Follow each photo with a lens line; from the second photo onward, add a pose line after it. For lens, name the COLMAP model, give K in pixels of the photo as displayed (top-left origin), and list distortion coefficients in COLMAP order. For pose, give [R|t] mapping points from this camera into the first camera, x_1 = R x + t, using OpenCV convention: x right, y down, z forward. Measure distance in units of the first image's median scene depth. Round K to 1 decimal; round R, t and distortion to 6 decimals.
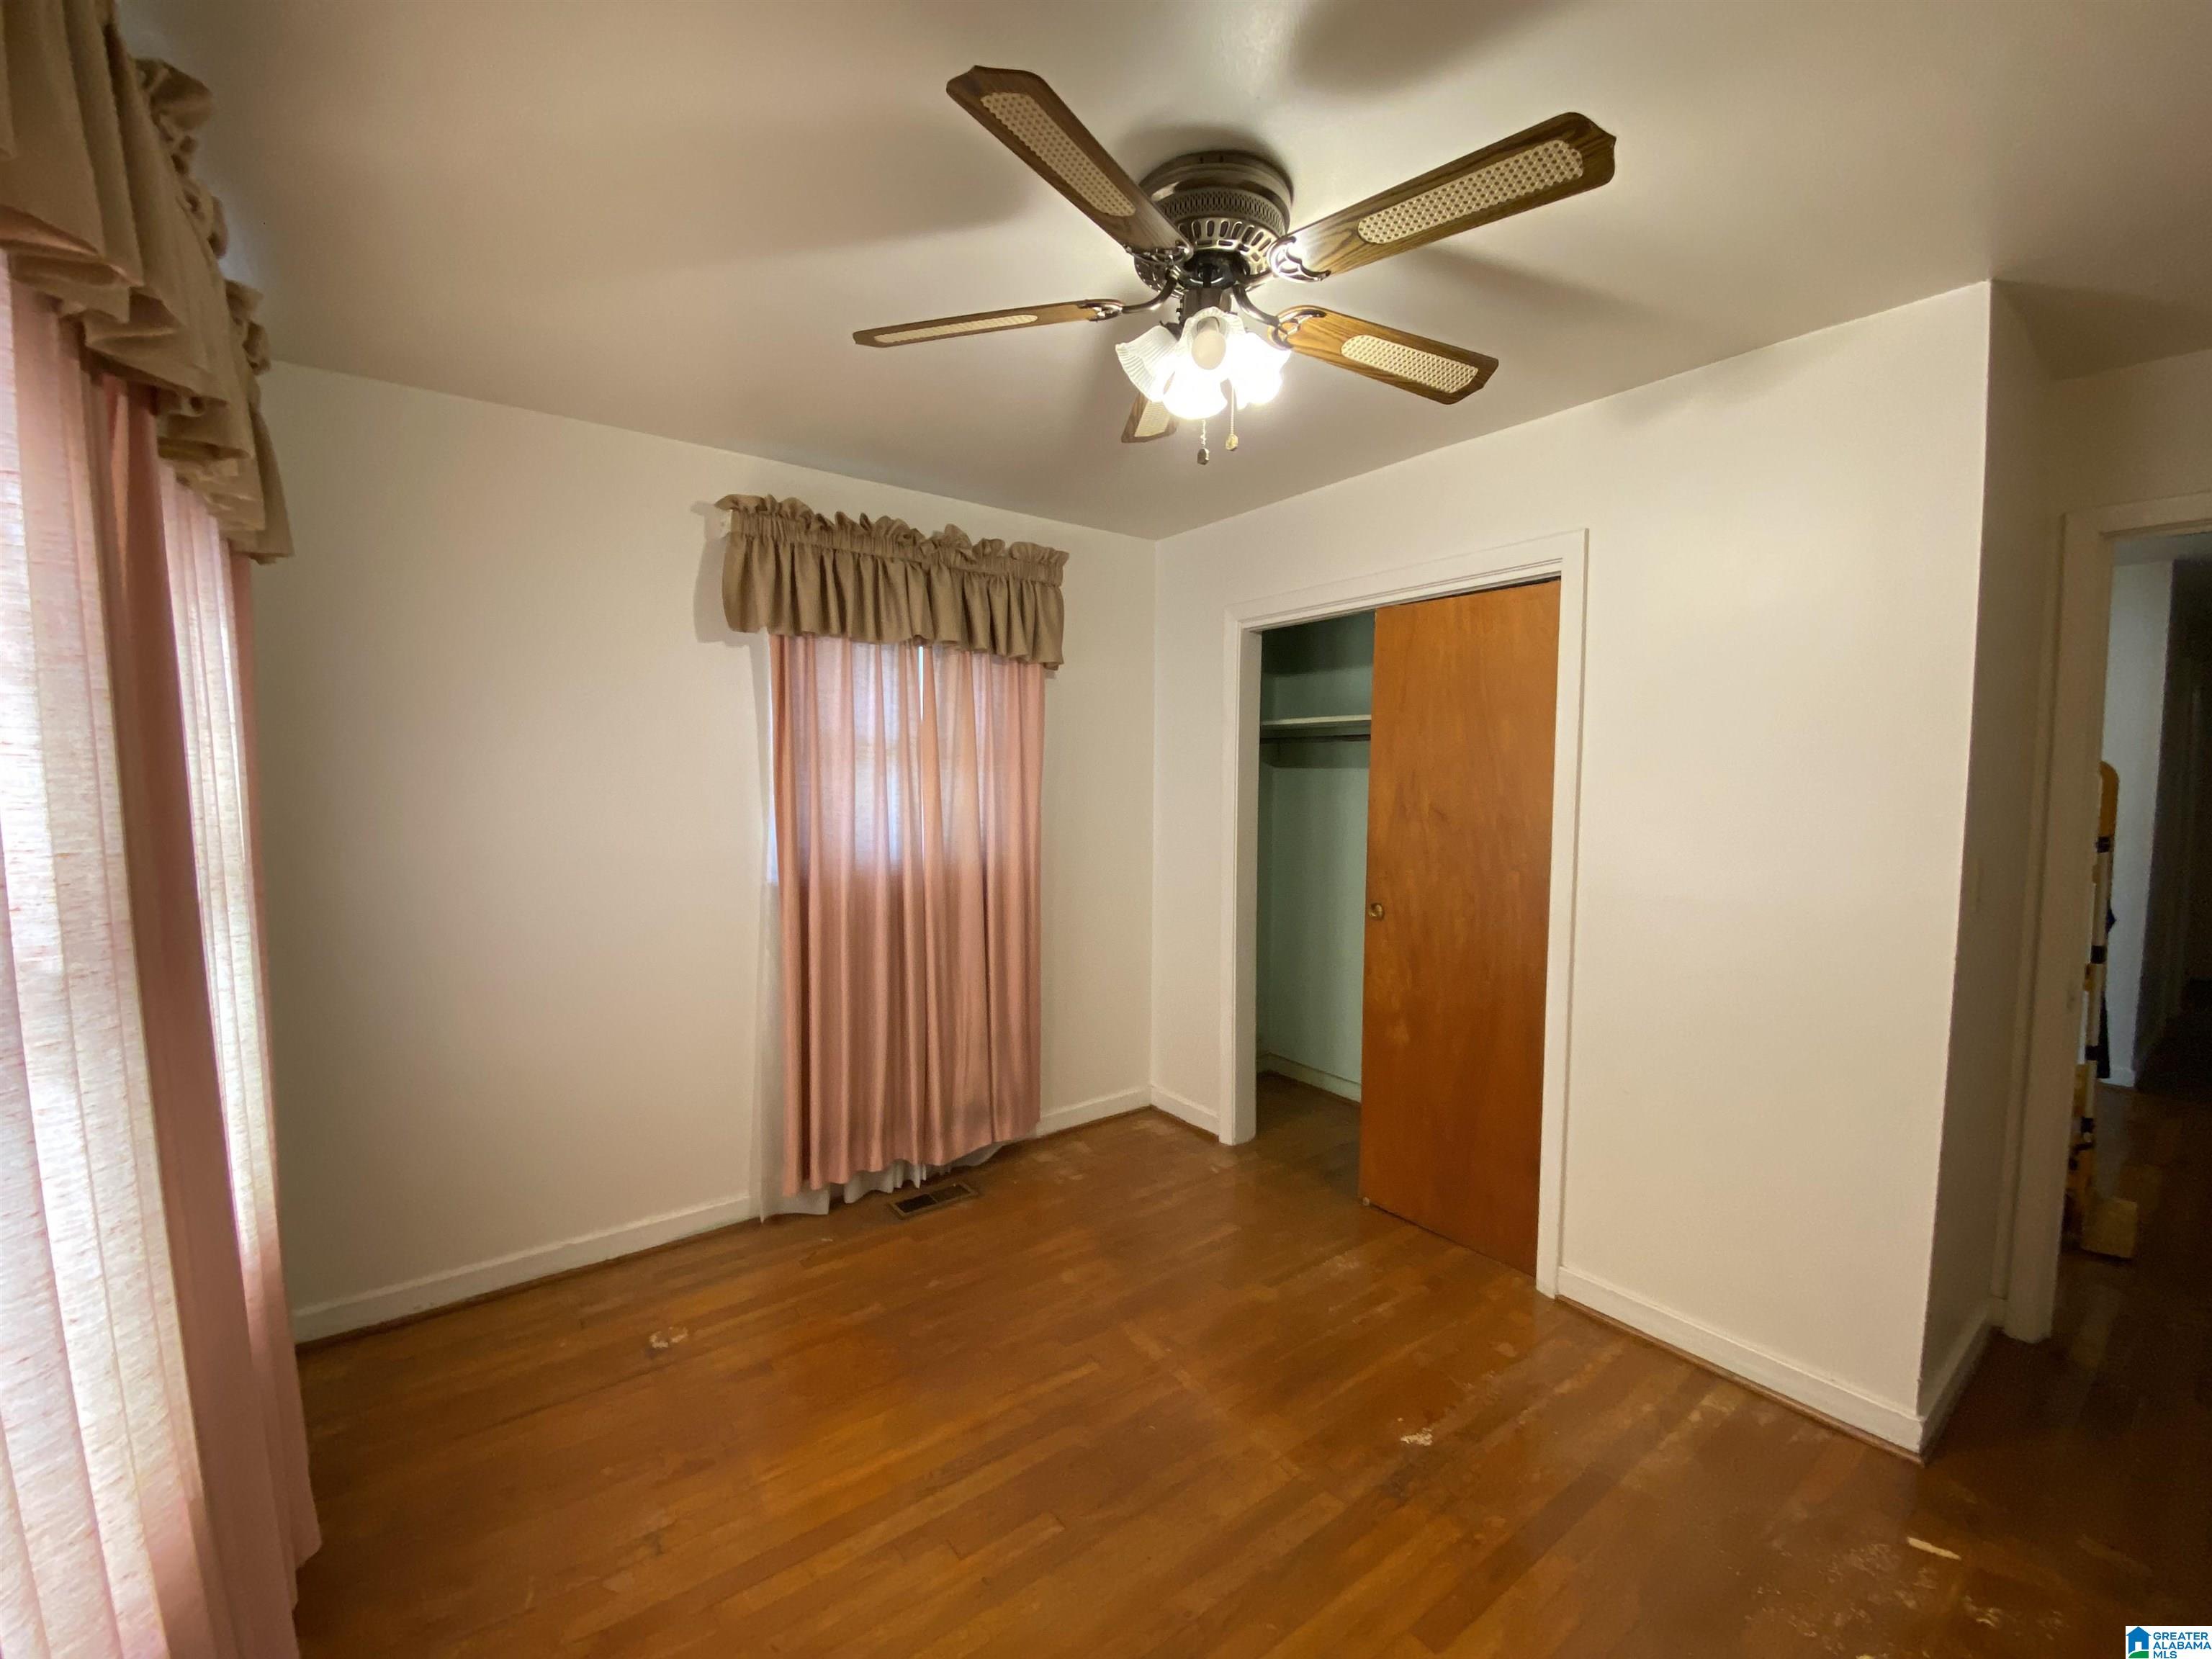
lens RADIAL K [[908.8, 0, 1101.1], [0, 908.8, 834.8], [0, 0, 1]] dist [0.014700, -0.000358]
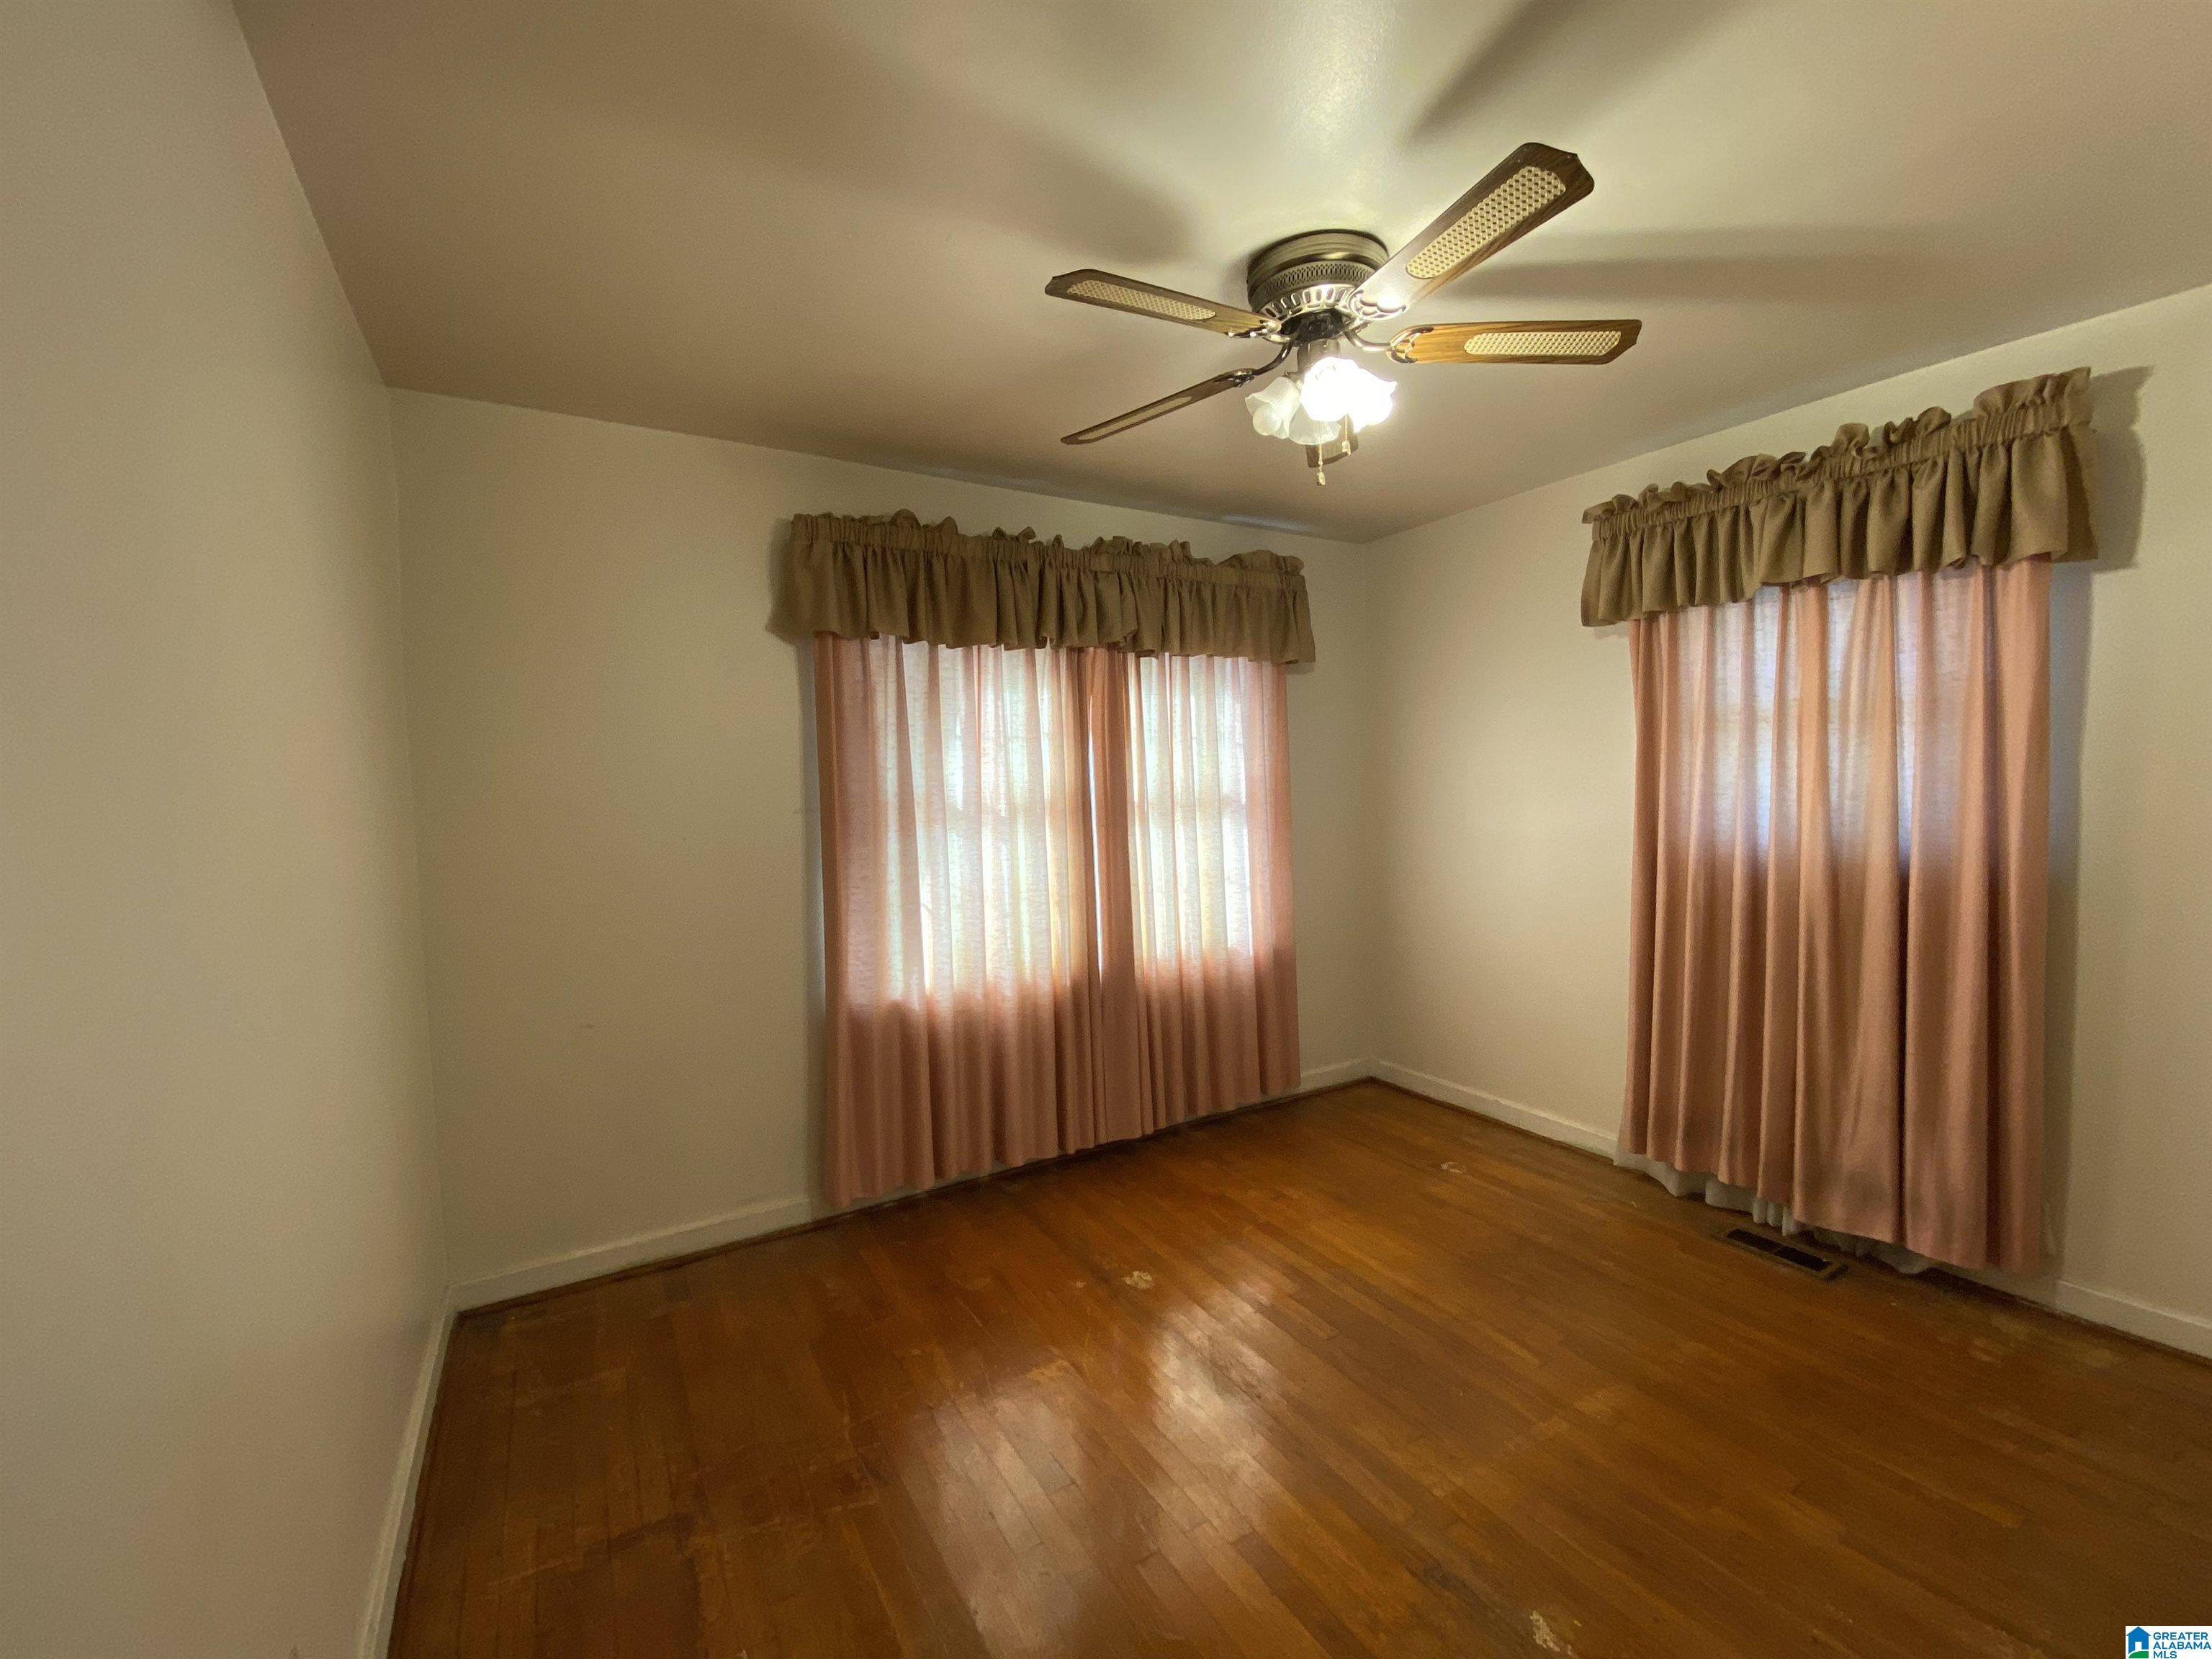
lens RADIAL K [[882.1, 0, 1111.1], [0, 882.1, 858.6], [0, 0, 1]] dist [0.000178, -0.000063]
pose [[-0.071980, 0.082450, -0.993992, 0.703425], [-0.049821, 0.995036, 0.086144, -0.001044], [0.996161, 0.055722, -0.067515, 0.458953]]
